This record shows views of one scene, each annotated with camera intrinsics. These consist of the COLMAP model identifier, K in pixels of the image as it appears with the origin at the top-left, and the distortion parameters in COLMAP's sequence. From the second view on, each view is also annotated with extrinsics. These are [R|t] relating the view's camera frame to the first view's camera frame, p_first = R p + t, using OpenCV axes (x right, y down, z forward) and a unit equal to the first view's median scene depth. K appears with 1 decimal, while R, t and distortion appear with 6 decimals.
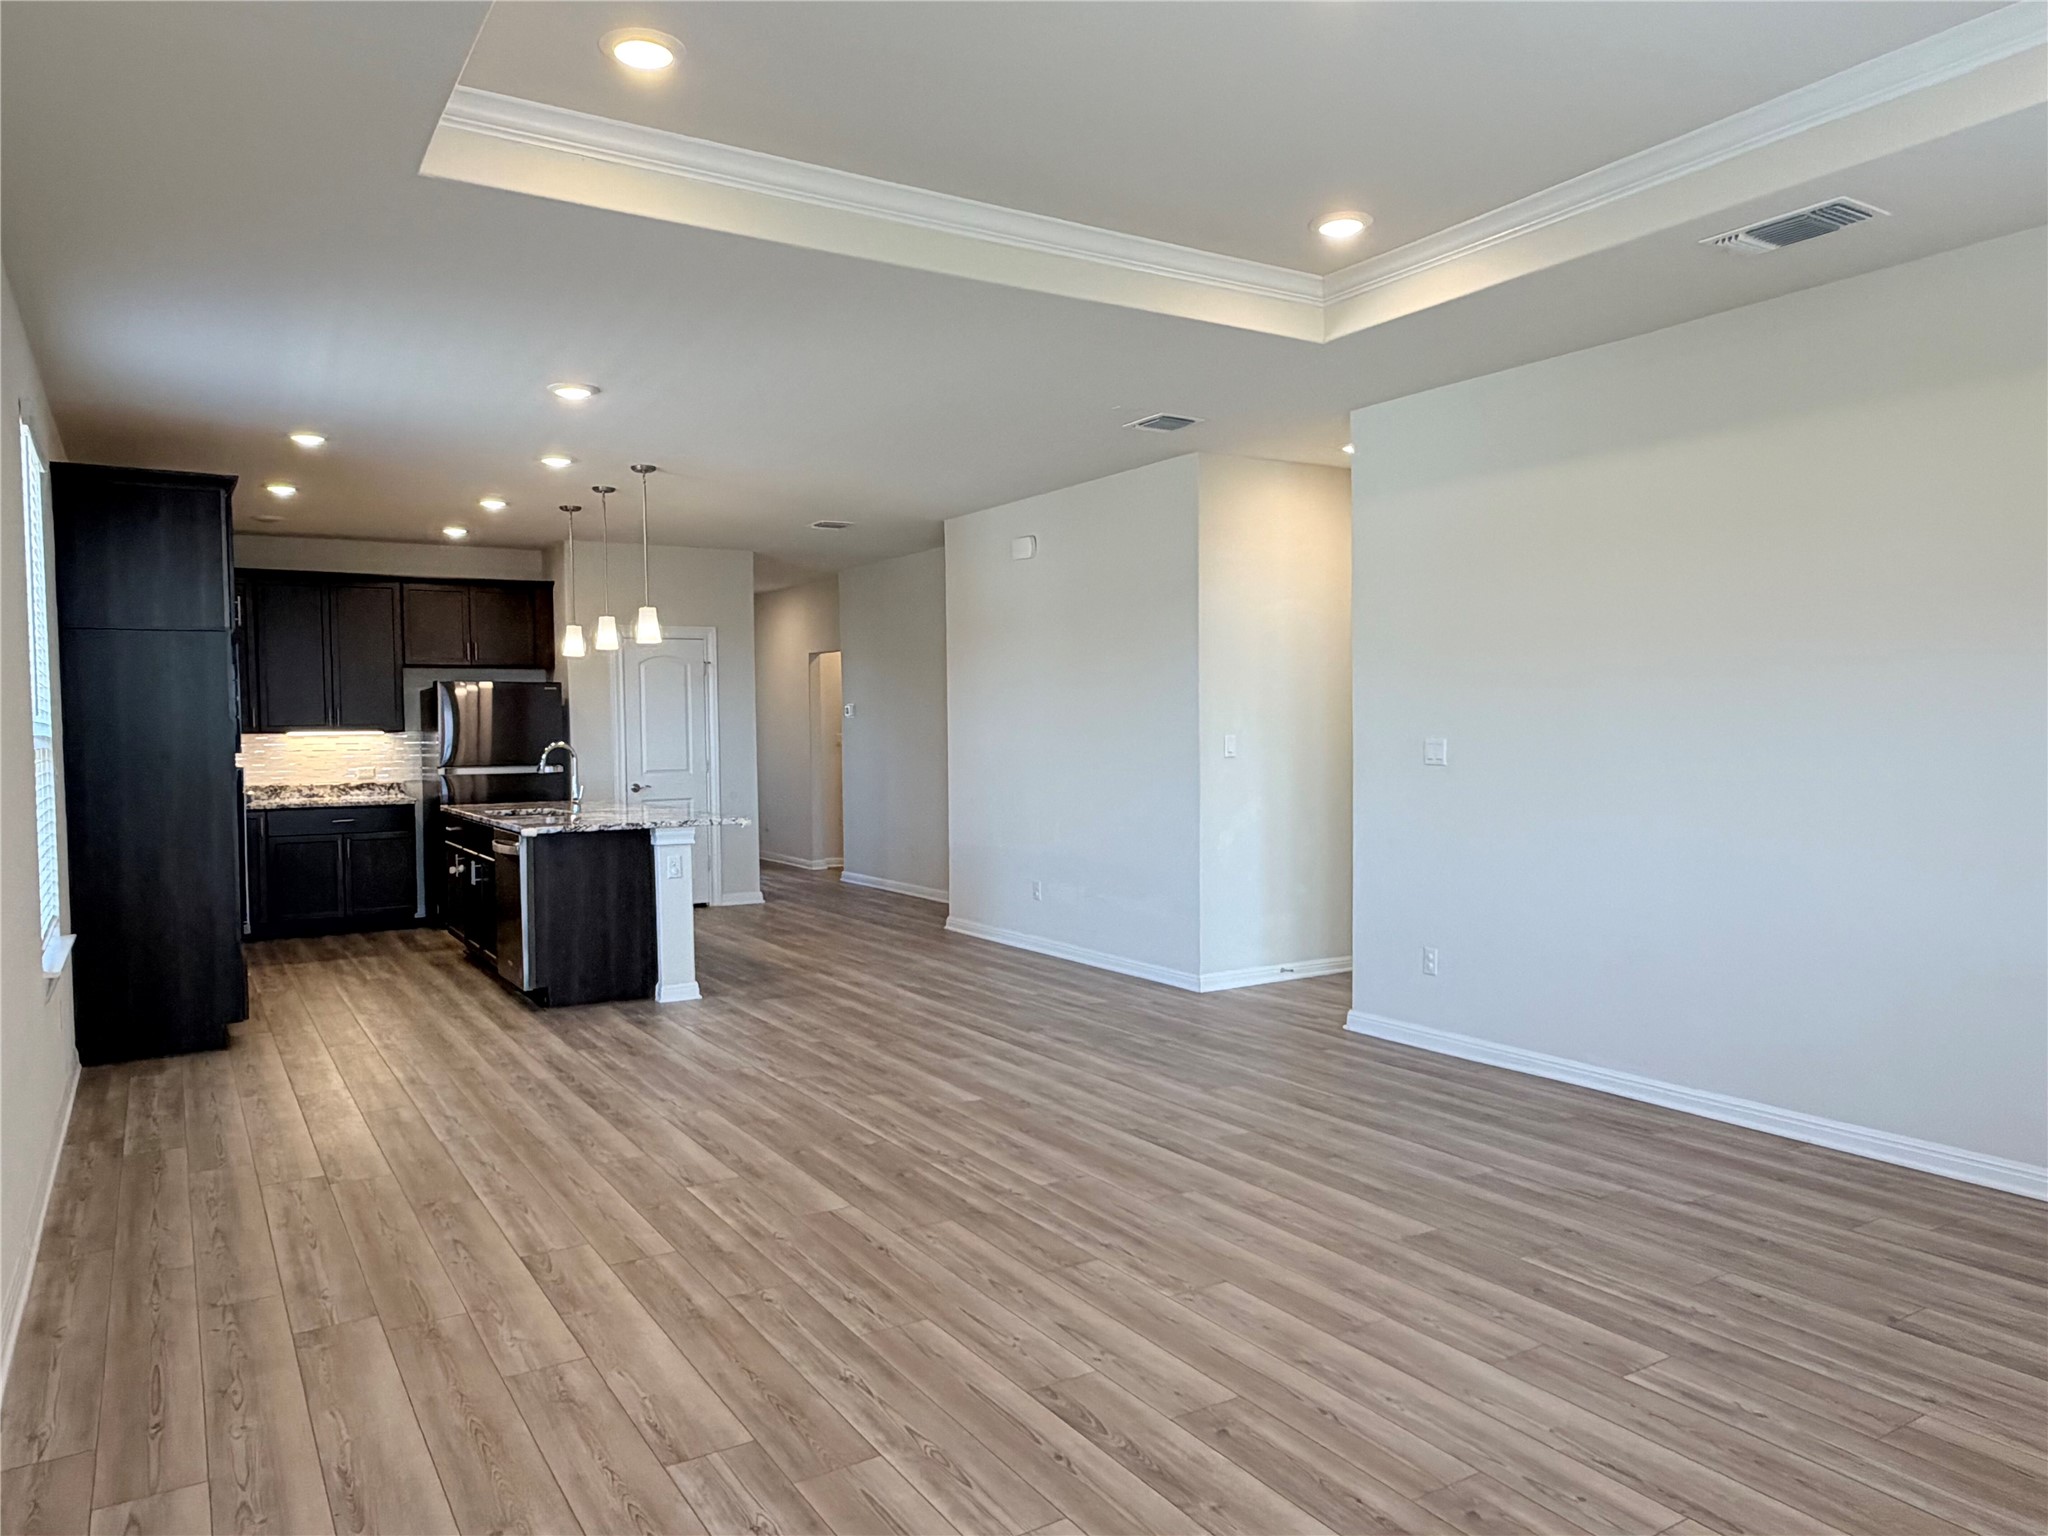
lens RADIAL K [[1387.3, 0, 1024.0], [0, 1387.3, 768.0], [0, 0, 1]] dist [0.003777, -0.001523]
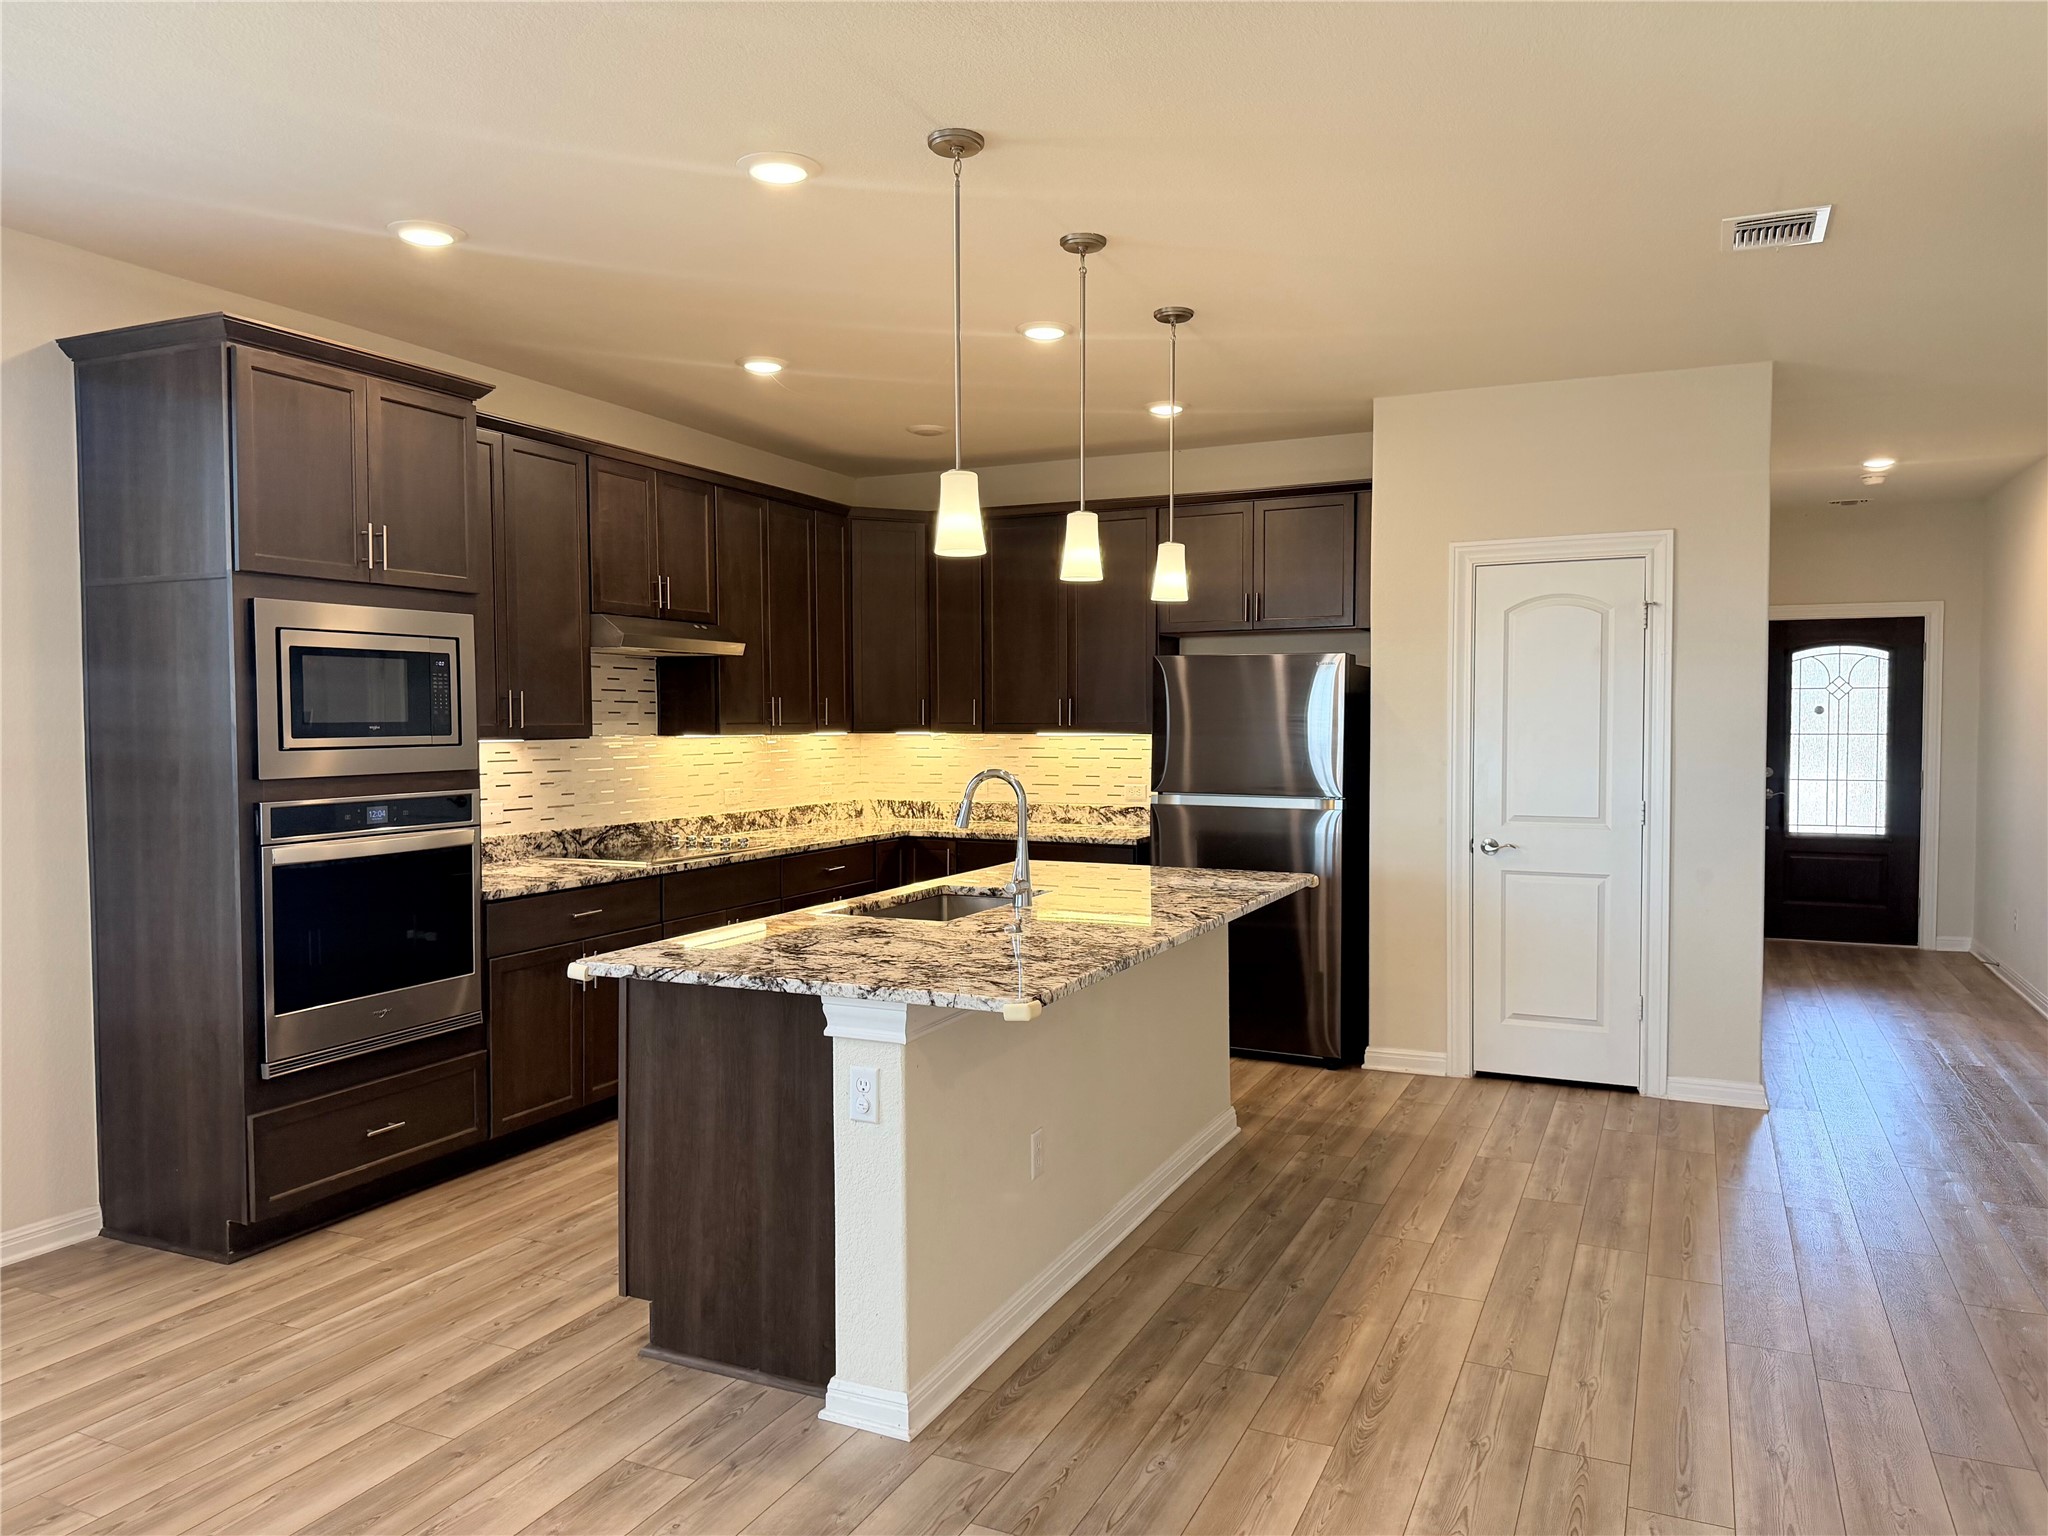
lens RADIAL K [[1427.5, 0, 1019.4], [0, 1427.5, 770.9], [0, 0, 1]] dist [0.093121, -0.148420]
pose [[0.547977, 0.043030, -0.835386, 0.168586], [-0.031801, 0.999026, 0.030599, -0.053171], [0.835888, 0.009798, 0.548812, 1.123803]]
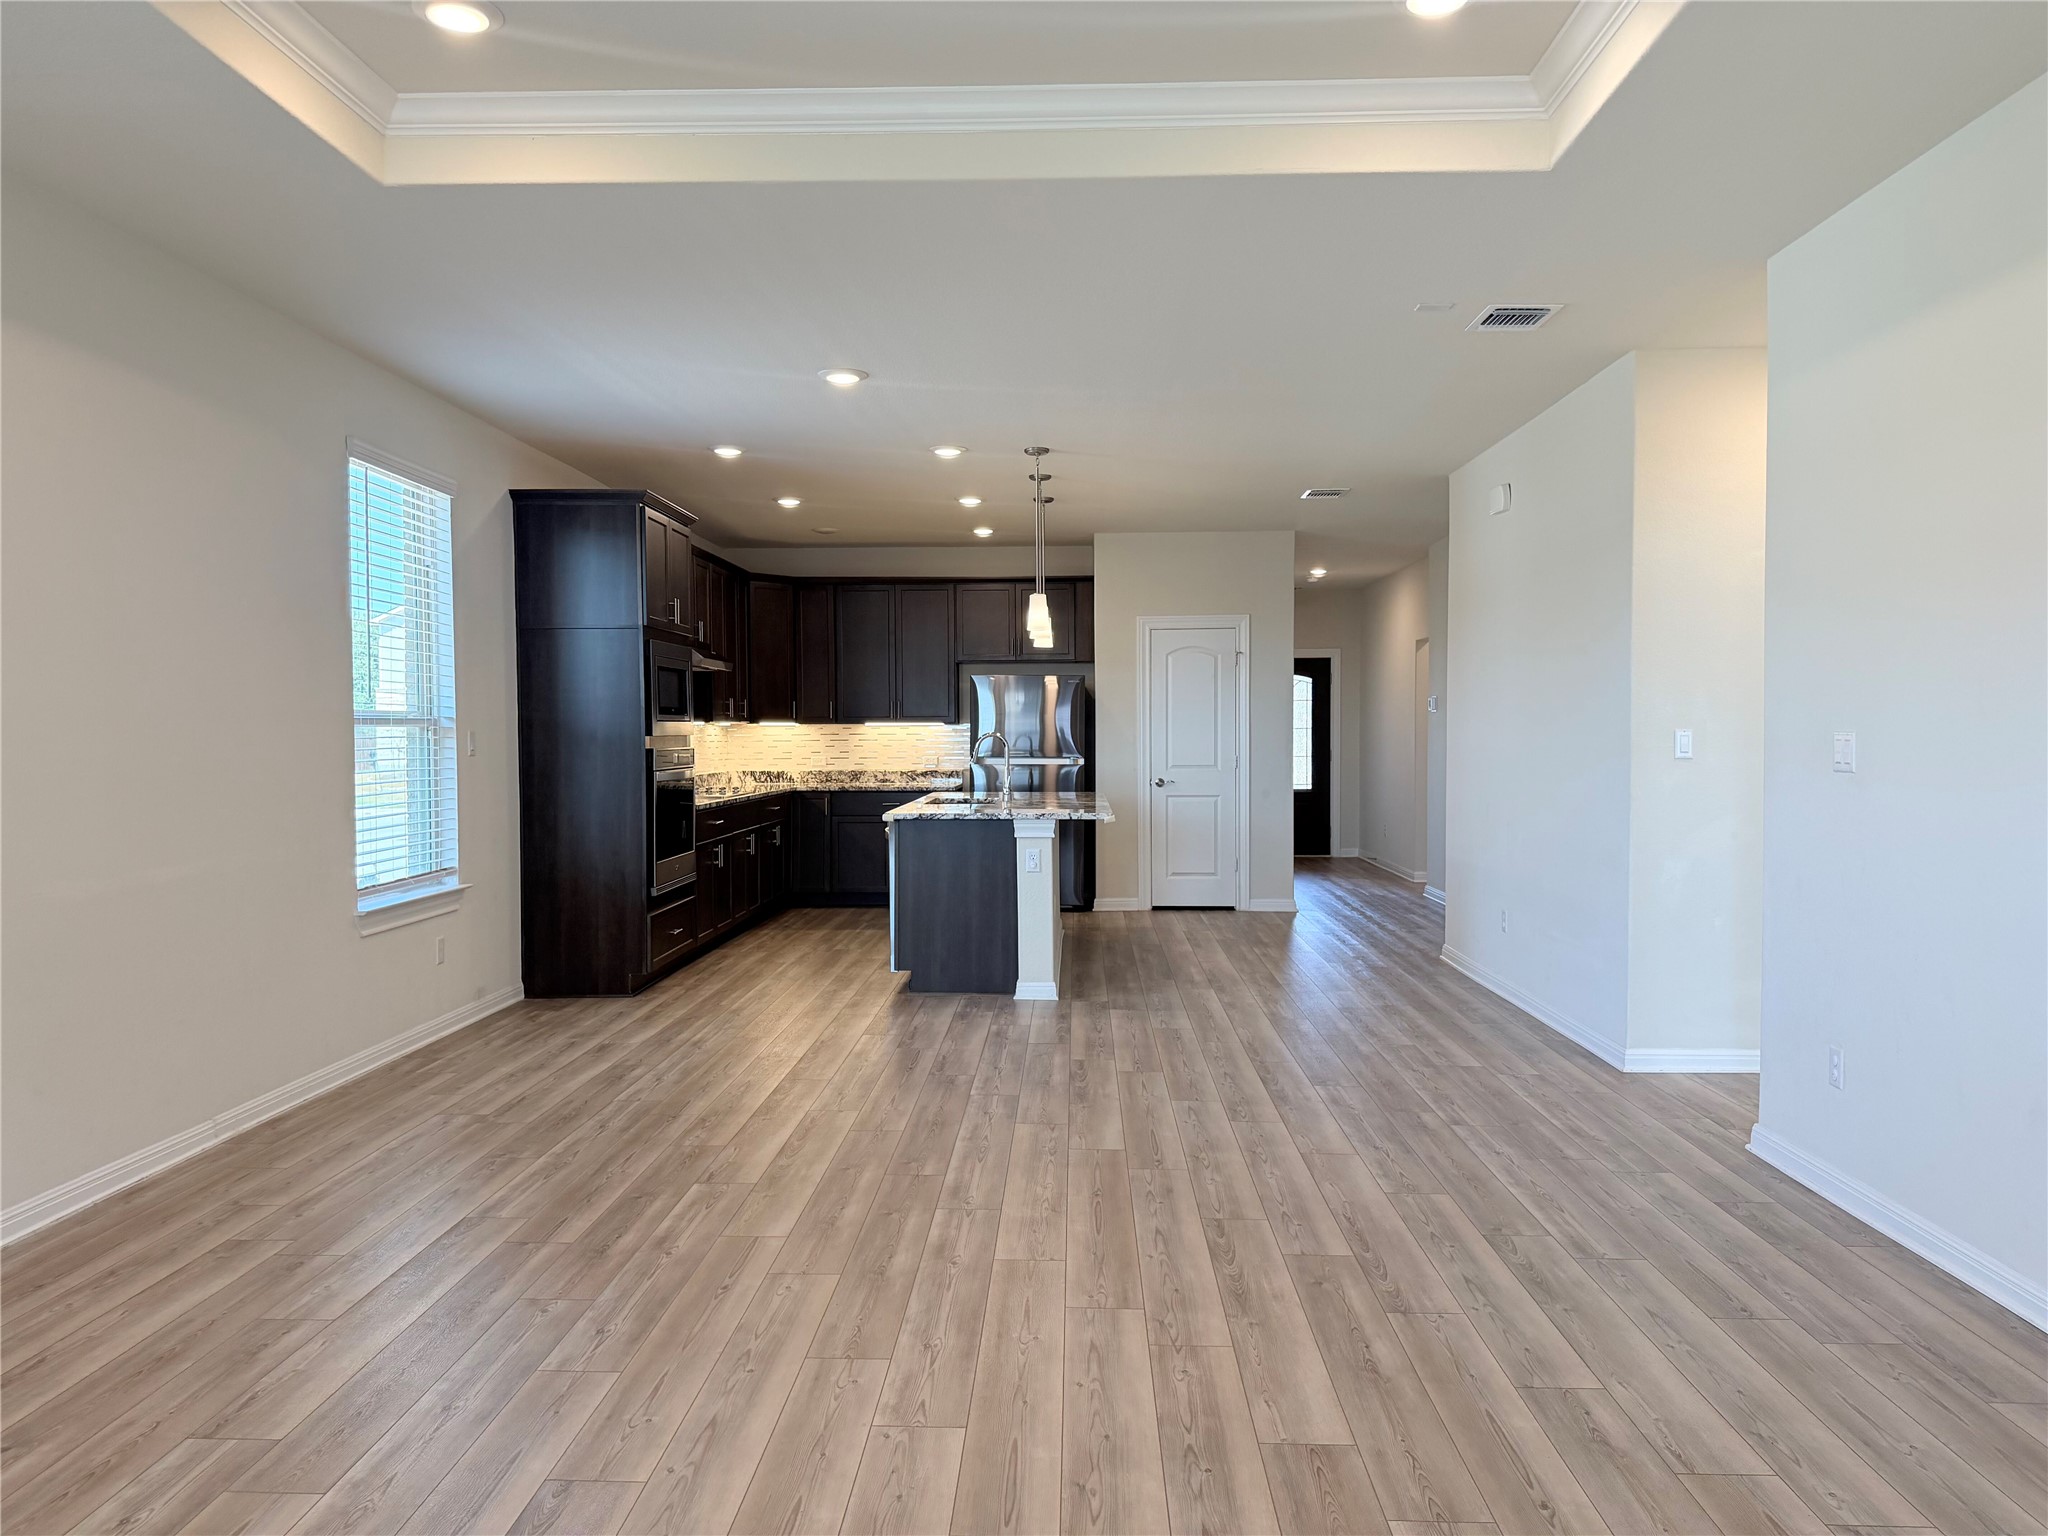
lens RADIAL K [[1422.3, 0, 1029.3], [0, 1422.3, 765.7], [0, 0, 1]] dist [0.100701, -0.141850]
pose [[0.830197, 0.021942, -0.557039, 0.413224], [-0.023880, 0.999708, 0.003788, 0.002154], [0.556959, 0.010158, 0.830478, 0.243671]]
